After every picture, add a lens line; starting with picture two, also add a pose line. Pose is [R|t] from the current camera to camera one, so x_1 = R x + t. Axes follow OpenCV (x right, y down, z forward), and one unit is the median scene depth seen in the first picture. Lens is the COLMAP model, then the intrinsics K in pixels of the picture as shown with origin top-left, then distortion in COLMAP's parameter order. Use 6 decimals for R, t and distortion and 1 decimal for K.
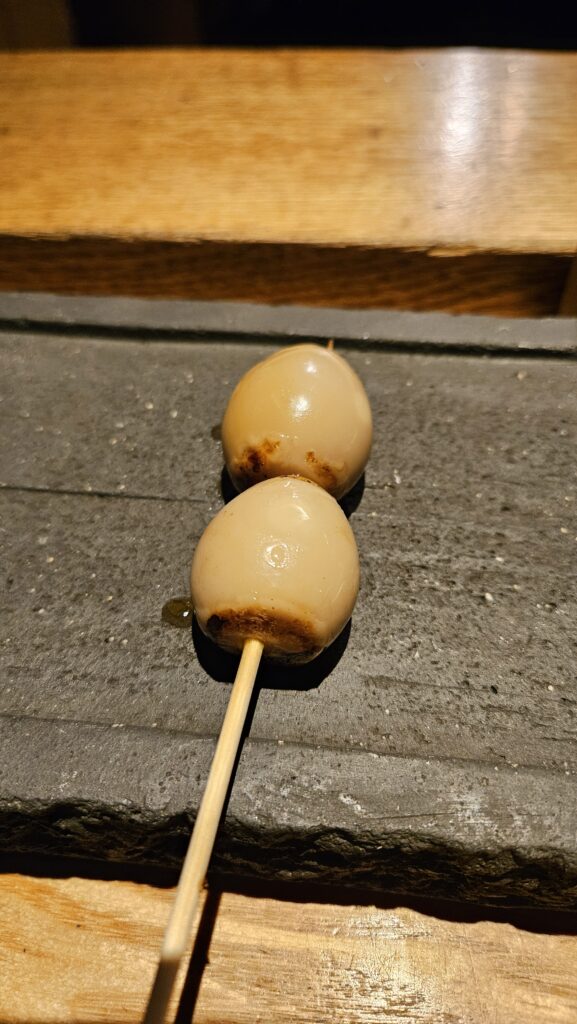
lens RADIAL K [[733.5, 0, 276.5], [0, 733.5, 506.8], [0, 0, 1]] dist [-0.006962, -0.029031]
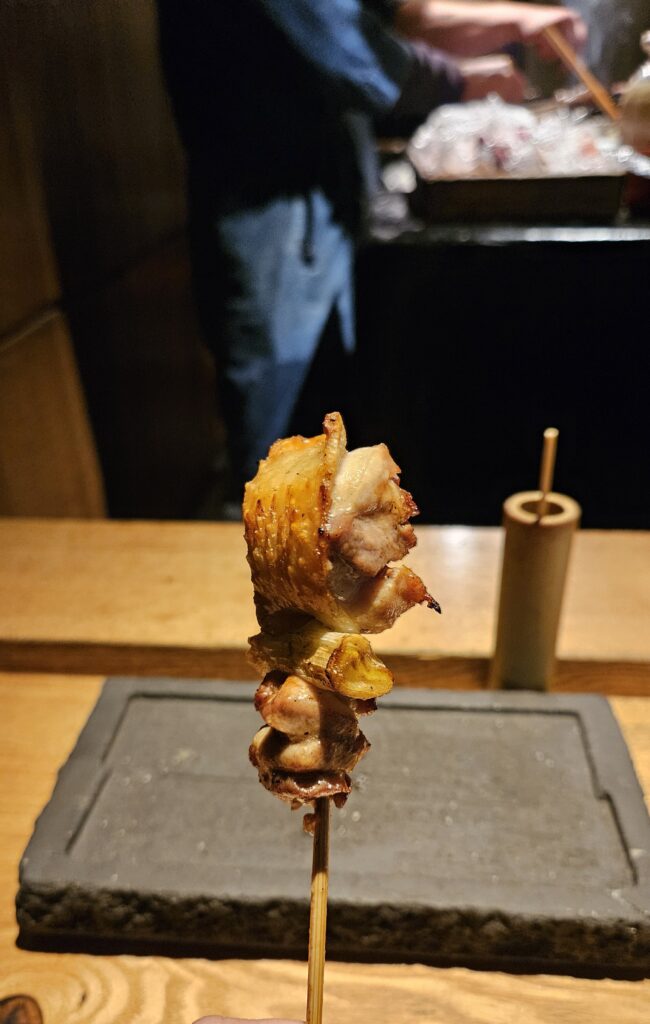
lens RADIAL K [[798.3, 0, 323.9], [0, 798.3, 589.2], [0, 0, 1]] dist [-0.000411, 0.004817]
pose [[0.998772, -0.003579, 0.049423, -0.184003], [0.019894, 0.942442, -0.333778, 0.233251], [-0.045383, 0.334352, 0.941355, -1.336954]]
